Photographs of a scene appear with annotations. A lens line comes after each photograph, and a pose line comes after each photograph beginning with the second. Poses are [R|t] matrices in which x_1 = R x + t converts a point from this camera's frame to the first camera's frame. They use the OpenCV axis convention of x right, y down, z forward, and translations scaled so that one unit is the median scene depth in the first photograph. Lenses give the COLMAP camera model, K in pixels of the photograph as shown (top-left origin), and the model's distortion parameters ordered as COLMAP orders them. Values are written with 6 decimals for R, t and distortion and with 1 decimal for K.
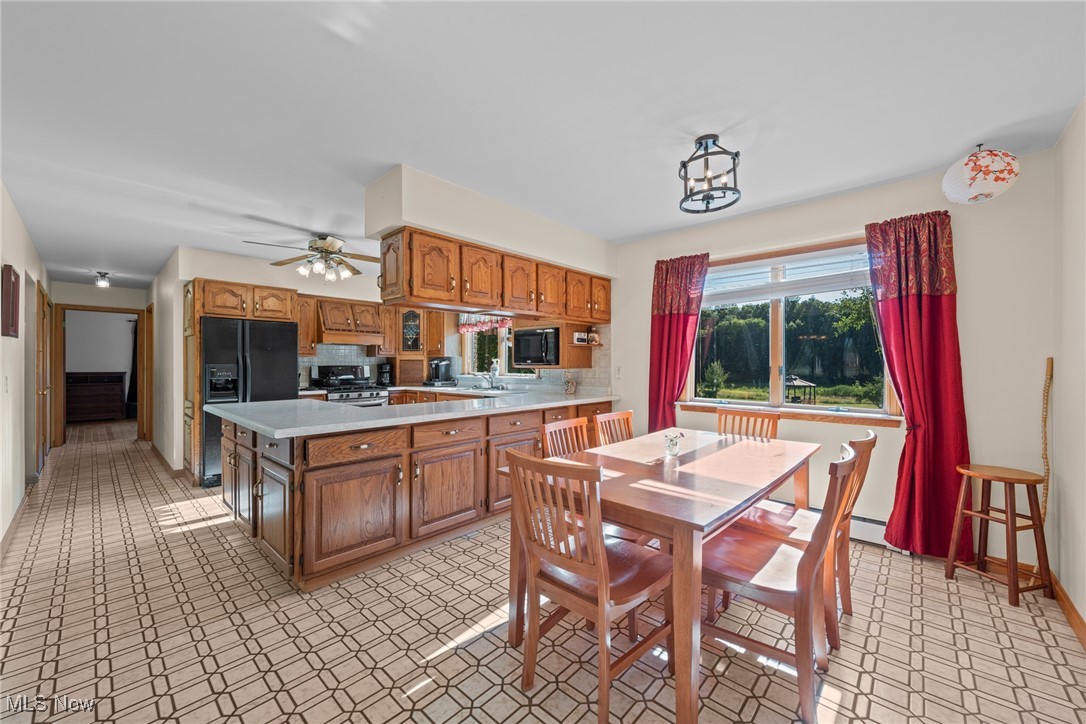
lens RADIAL K [[417.7, 0, 544.1], [0, 417.7, 361.1], [0, 0, 1]] dist [0.014561, 0.000021]
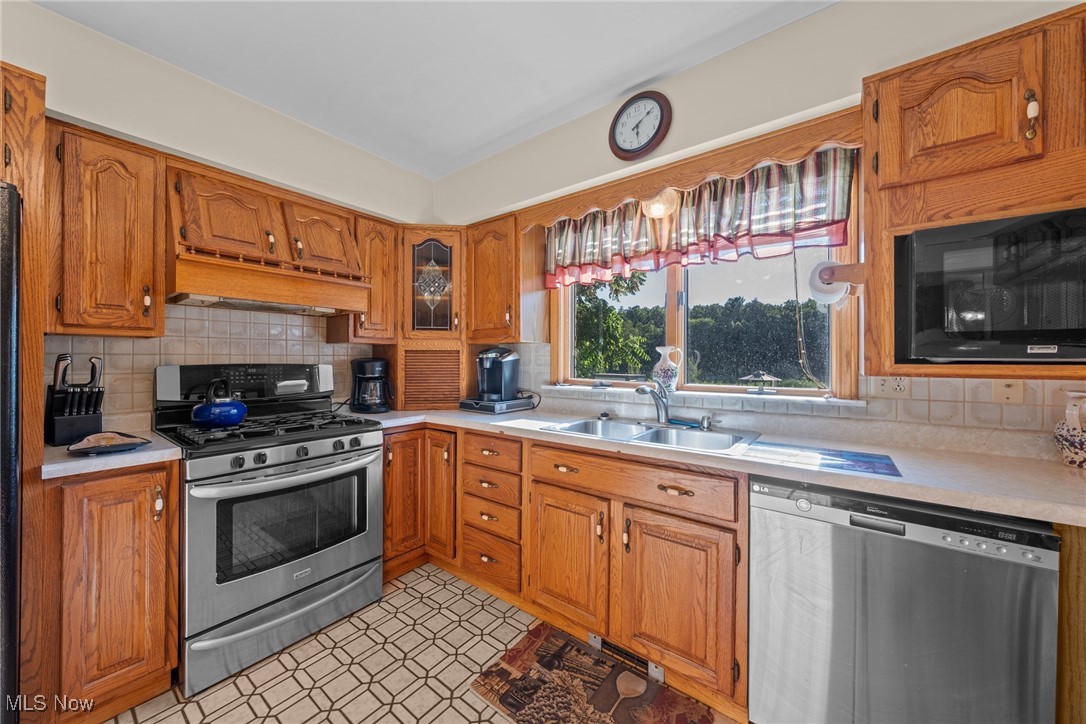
lens RADIAL K [[388.2, 0, 548.8], [0, 388.2, 358.9], [0, 0, 1]] dist [-0.017902, 0.000079]
pose [[0.995291, 0.000099, 0.096930, -0.245113], [-0.000770, 0.999976, 0.006890, 0.002845], [-0.096927, -0.006932, 0.995267, 0.607424]]
